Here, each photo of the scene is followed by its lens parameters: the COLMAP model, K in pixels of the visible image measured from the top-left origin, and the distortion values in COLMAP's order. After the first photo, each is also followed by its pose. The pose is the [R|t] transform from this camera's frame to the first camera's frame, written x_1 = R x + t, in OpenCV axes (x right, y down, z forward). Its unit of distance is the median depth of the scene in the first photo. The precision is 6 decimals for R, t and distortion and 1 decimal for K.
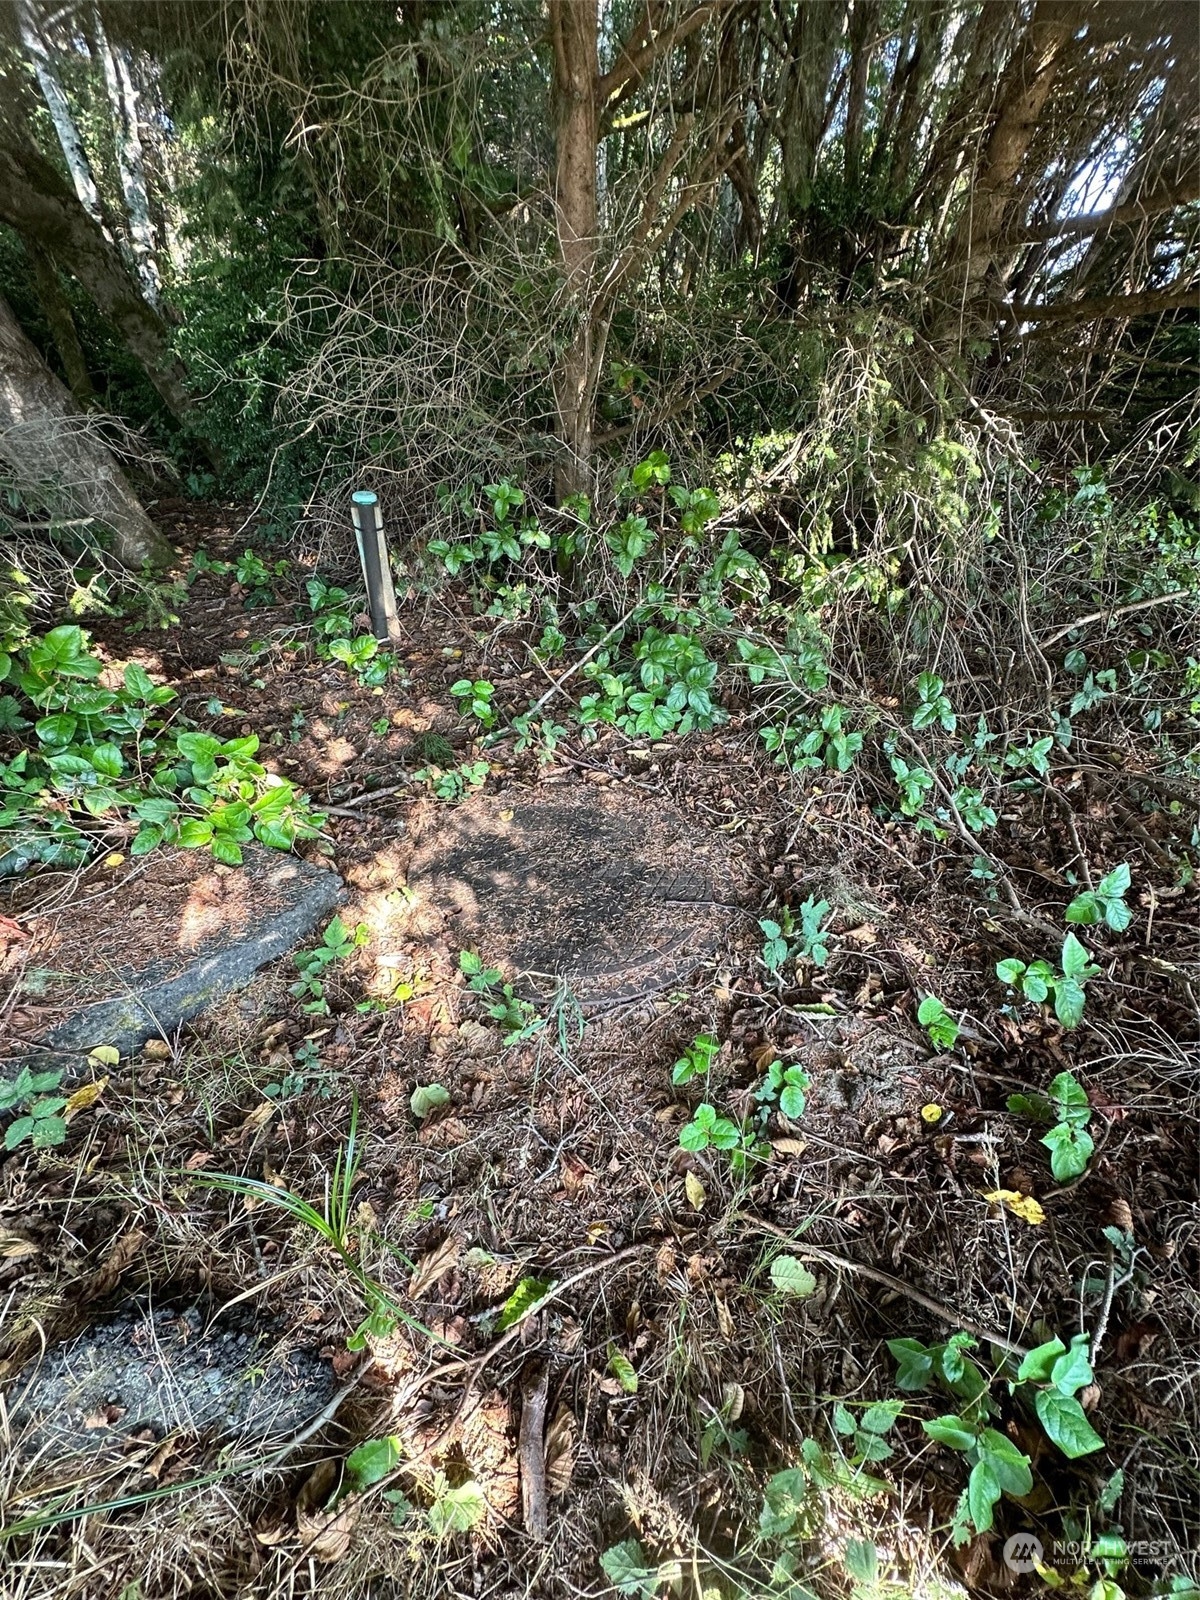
lens RADIAL K [[640.7, 0, 604.3], [0, 640.7, 800.0], [0, 0, 1]] dist [-0.002368, 0.000183]
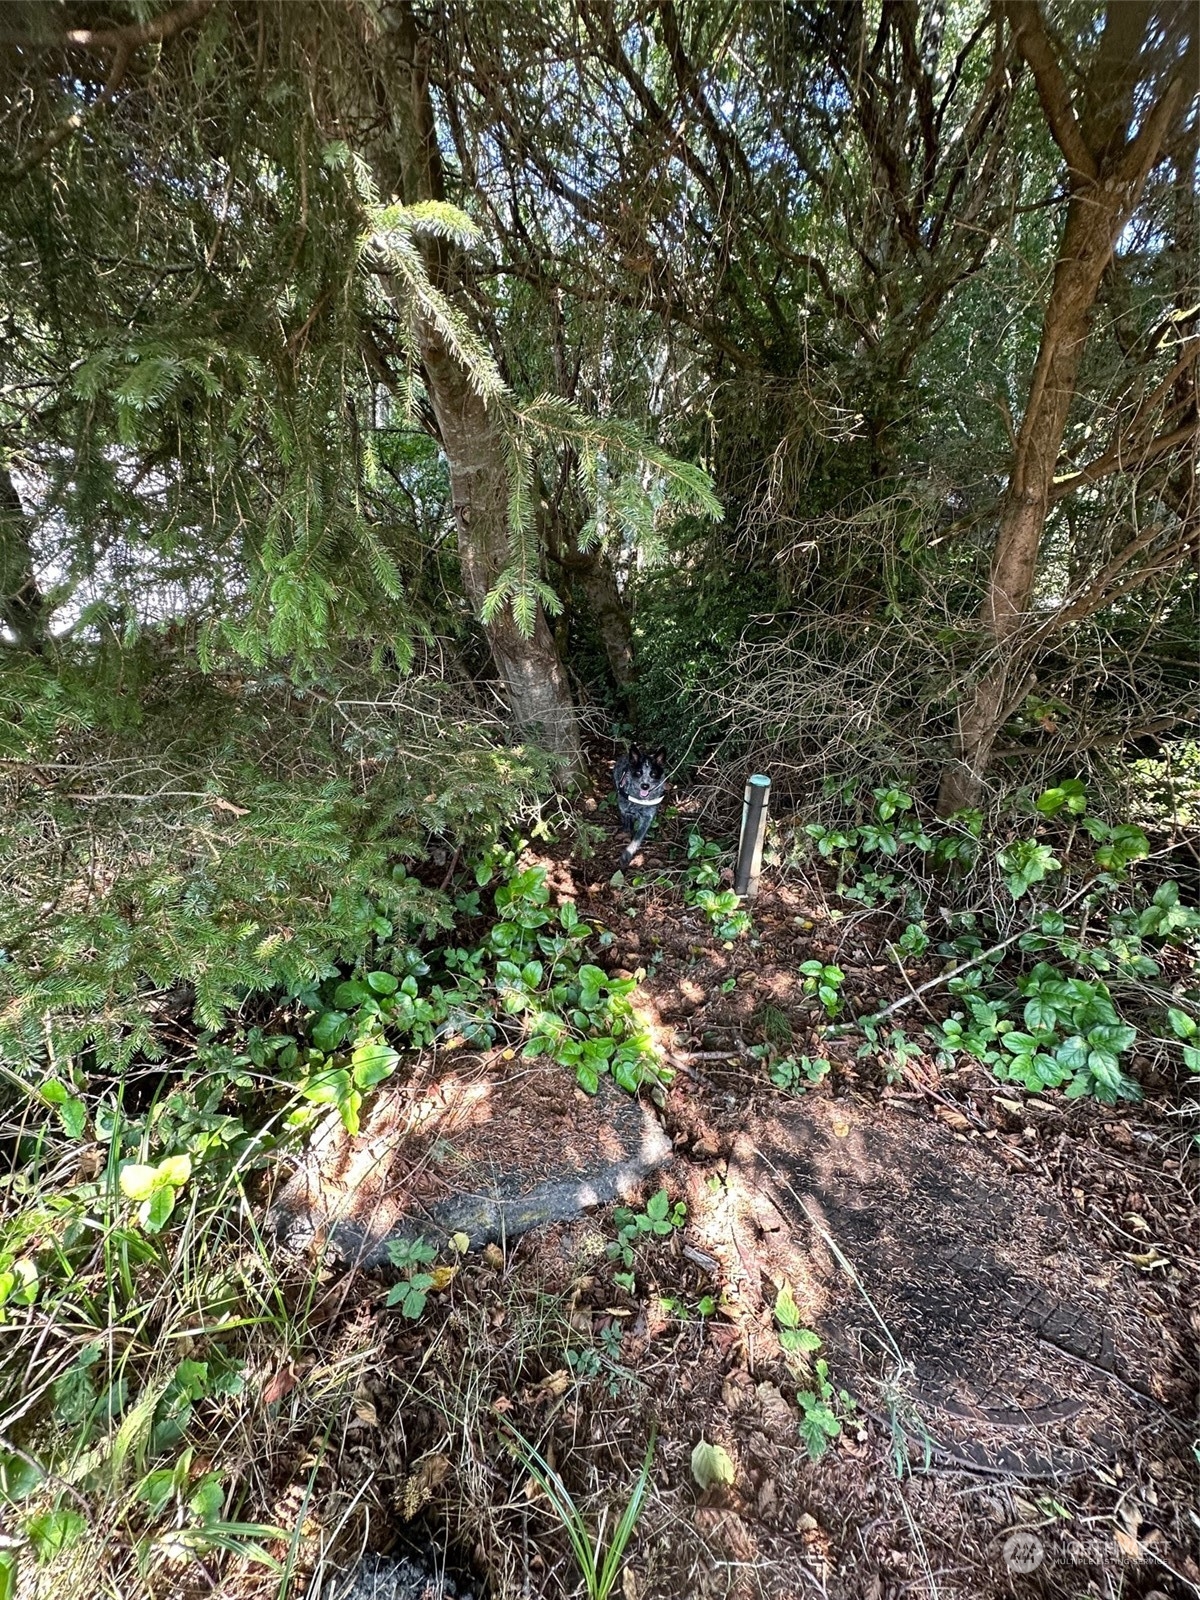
lens RADIAL K [[640.7, 0, 604.3], [0, 640.7, 800.0], [0, 0, 1]] dist [-0.002368, 0.000183]
pose [[0.863260, 0.149975, -0.481964, -0.060786], [-0.305934, 0.914930, -0.263264, -0.054255], [0.401481, 0.374714, 0.835705, -0.081336]]
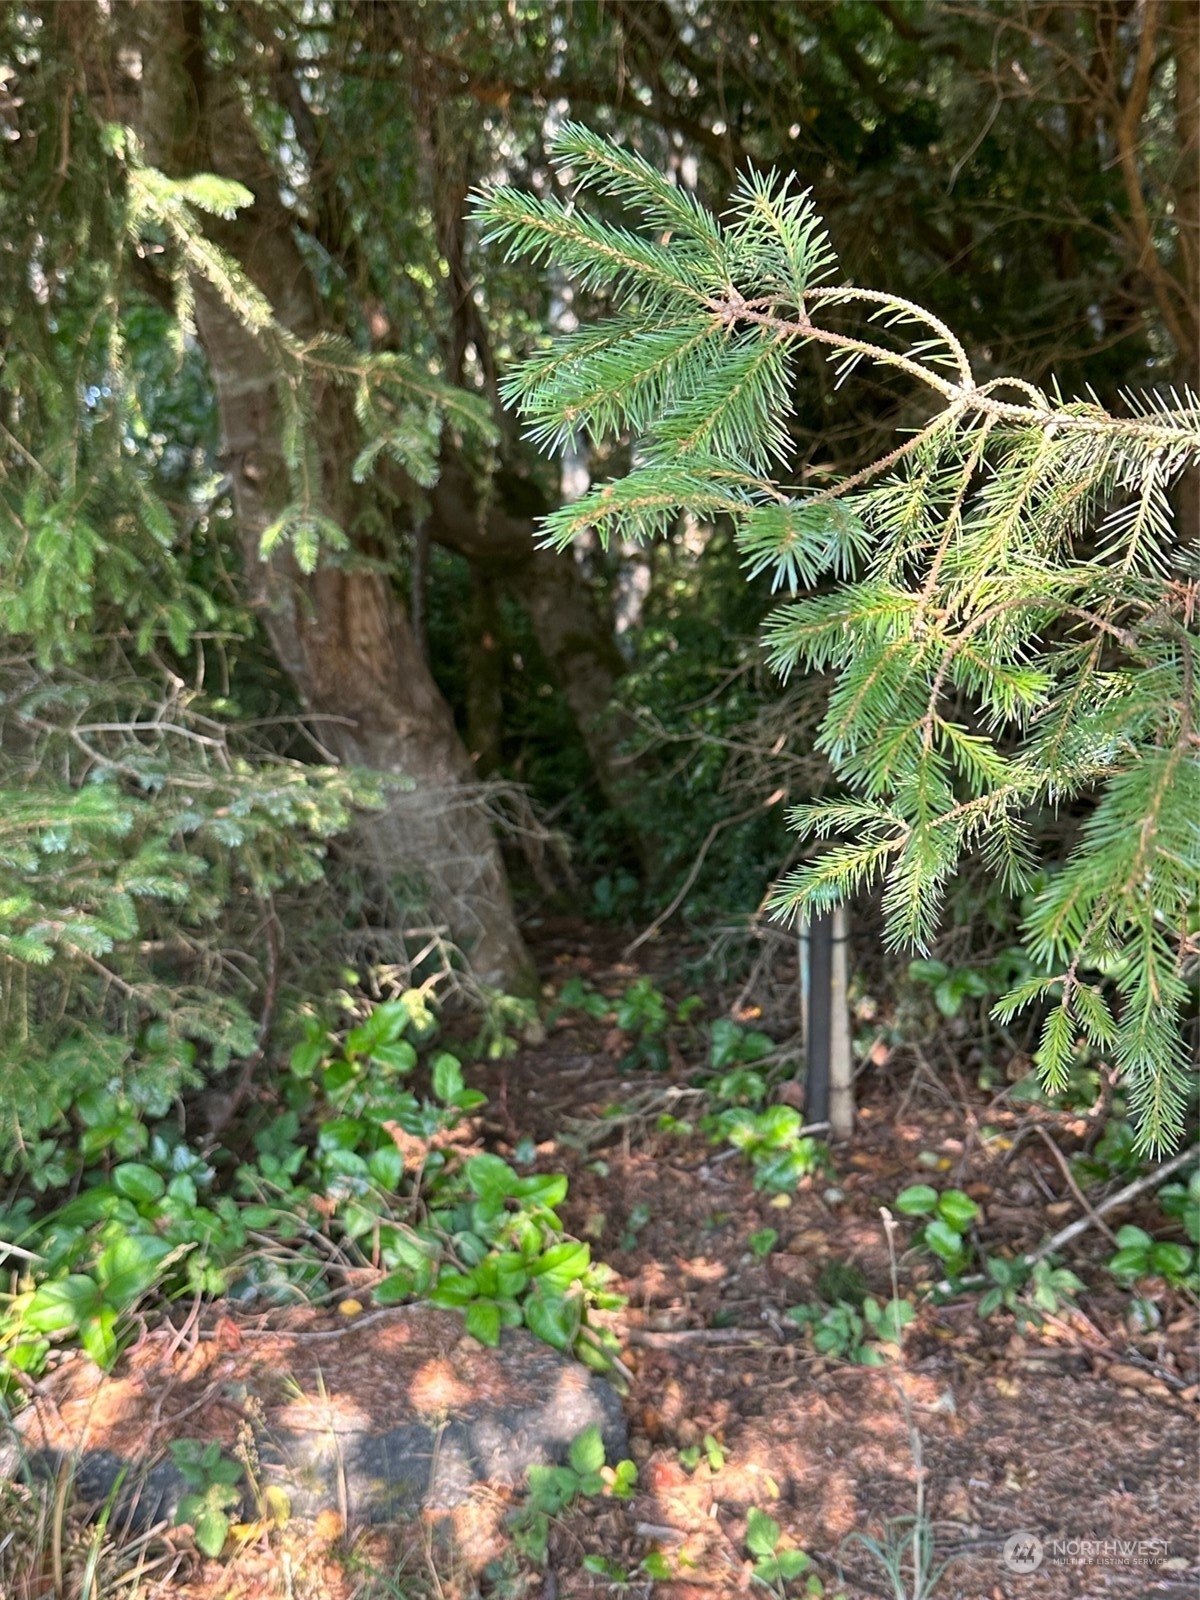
lens RADIAL K [[1655.4, 0, 608.1], [0, 1655.4, 802.5], [0, 0, 1]] dist [0.113523, -0.000209]
pose [[0.864208, -0.017166, -0.502842, 0.290022], [-0.239936, 0.864394, -0.441875, 0.239025], [0.442238, 0.502522, 0.742898, -0.365652]]
